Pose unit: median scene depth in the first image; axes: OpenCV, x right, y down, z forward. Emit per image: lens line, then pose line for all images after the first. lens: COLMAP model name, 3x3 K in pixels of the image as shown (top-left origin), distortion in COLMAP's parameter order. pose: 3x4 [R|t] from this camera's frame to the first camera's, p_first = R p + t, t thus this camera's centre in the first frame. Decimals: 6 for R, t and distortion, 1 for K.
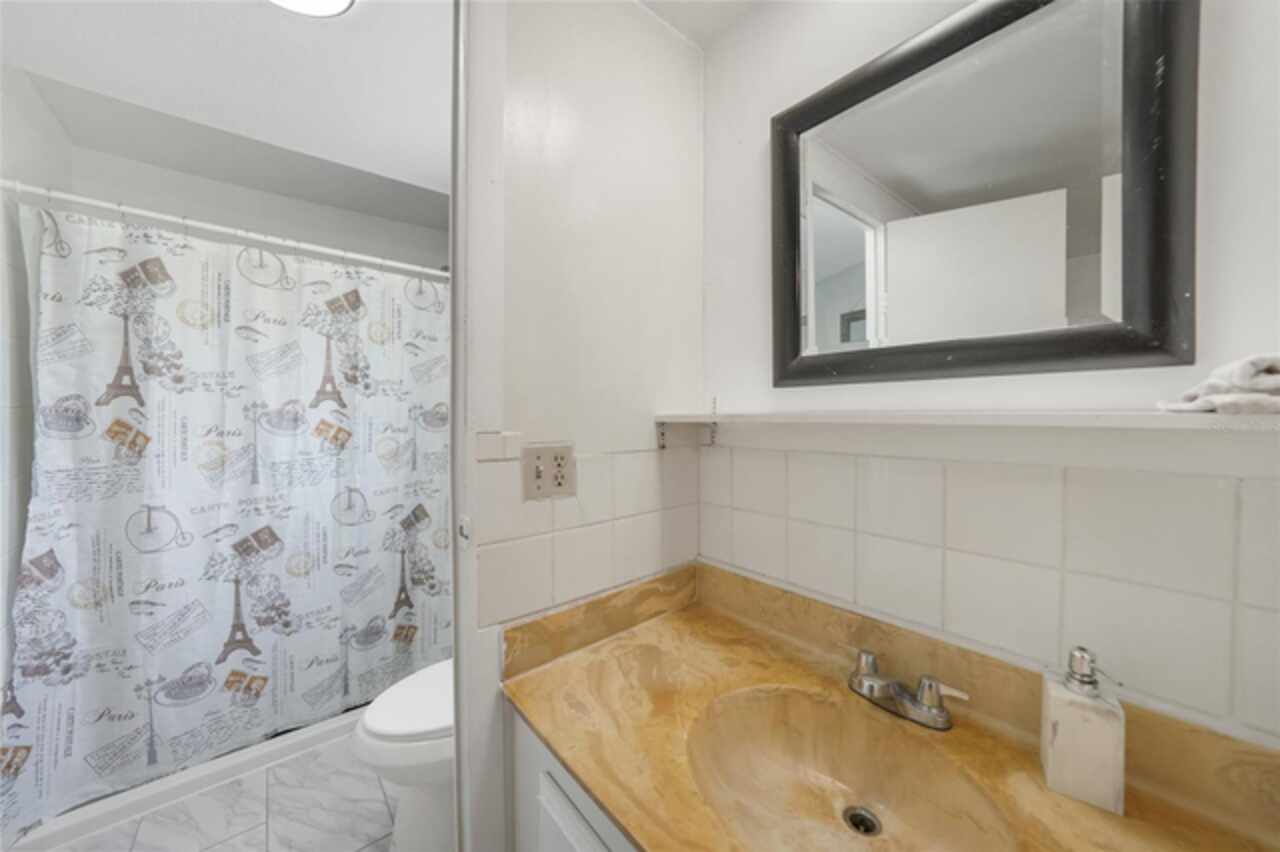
lens RADIAL K [[457.6, 0, 646.5], [0, 457.6, 412.4], [0, 0, 1]] dist [-0.029046, 0.007628]
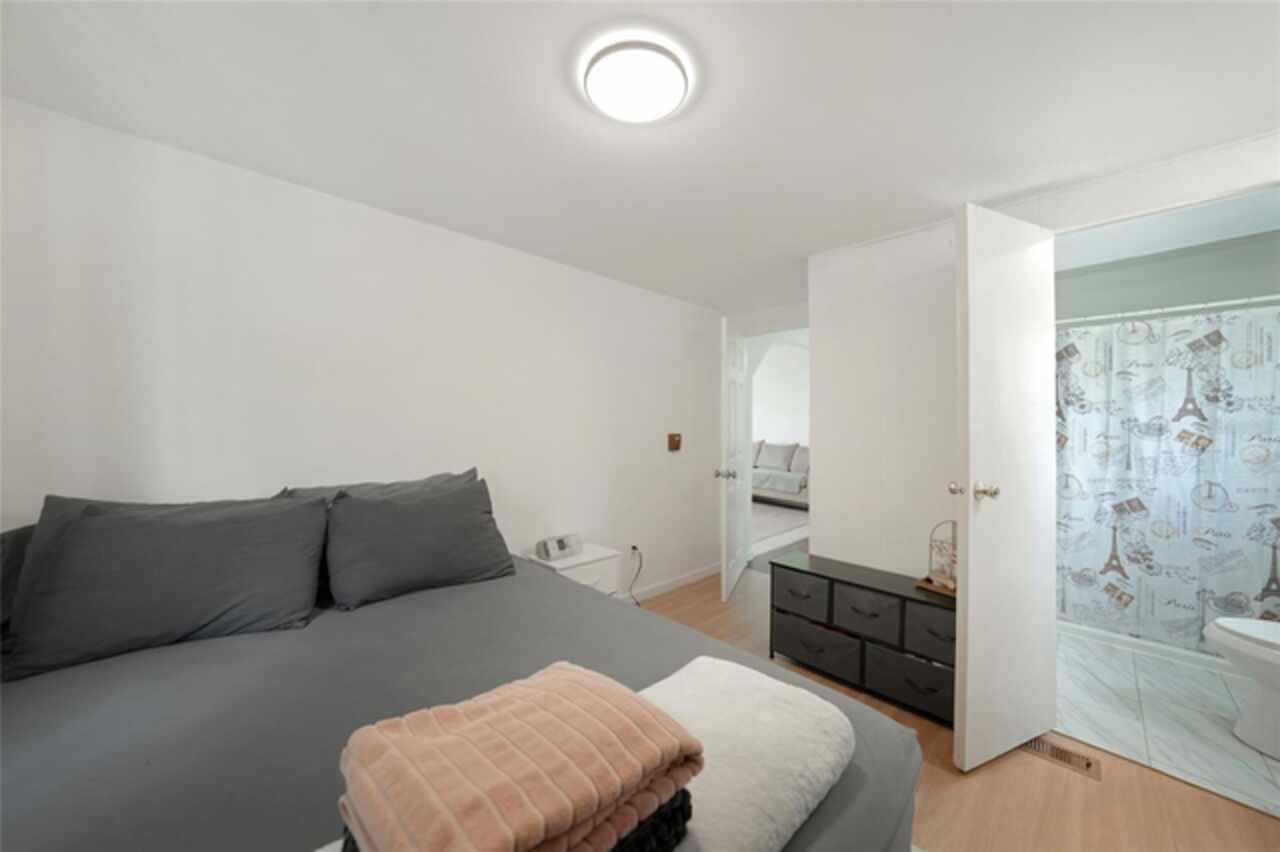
lens RADIAL K [[439.4, 0, 641.8], [0, 439.4, 429.5], [0, 0, 1]] dist [-0.032132, 0.006030]
pose [[0.044544, 0.011530, -0.998941, 0.531423], [0.007183, 0.999904, 0.011861, -0.012447], [0.998982, -0.007704, 0.044457, -0.755170]]
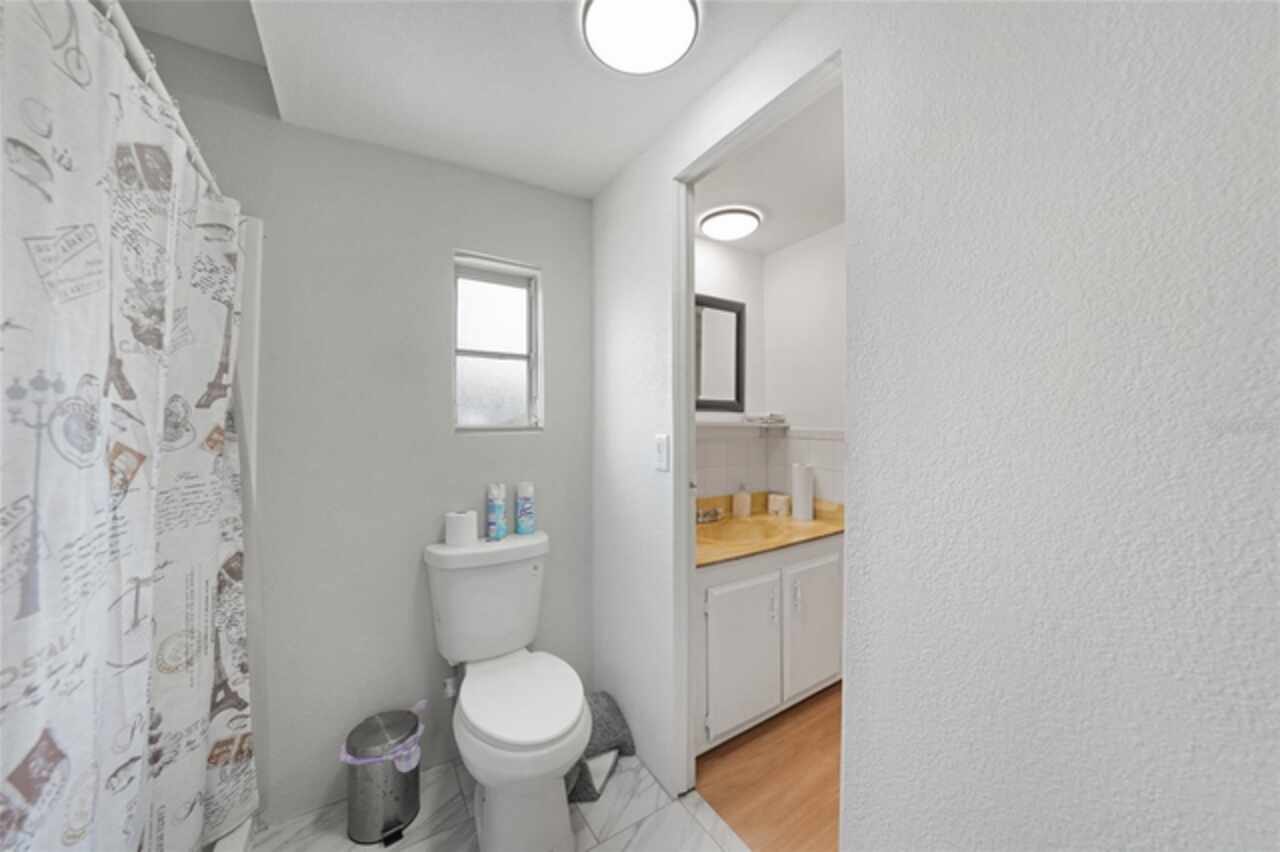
lens RADIAL K [[451.9, 0, 640.0], [0, 451.9, 426.0], [0, 0, 1]] dist [-0.022597, 0.006962]
pose [[0.129968, 0.000014, 0.991518, -1.103855], [-0.011074, 0.999938, 0.001437, 0.011060], [-0.991456, -0.011167, 0.129960, 0.478924]]
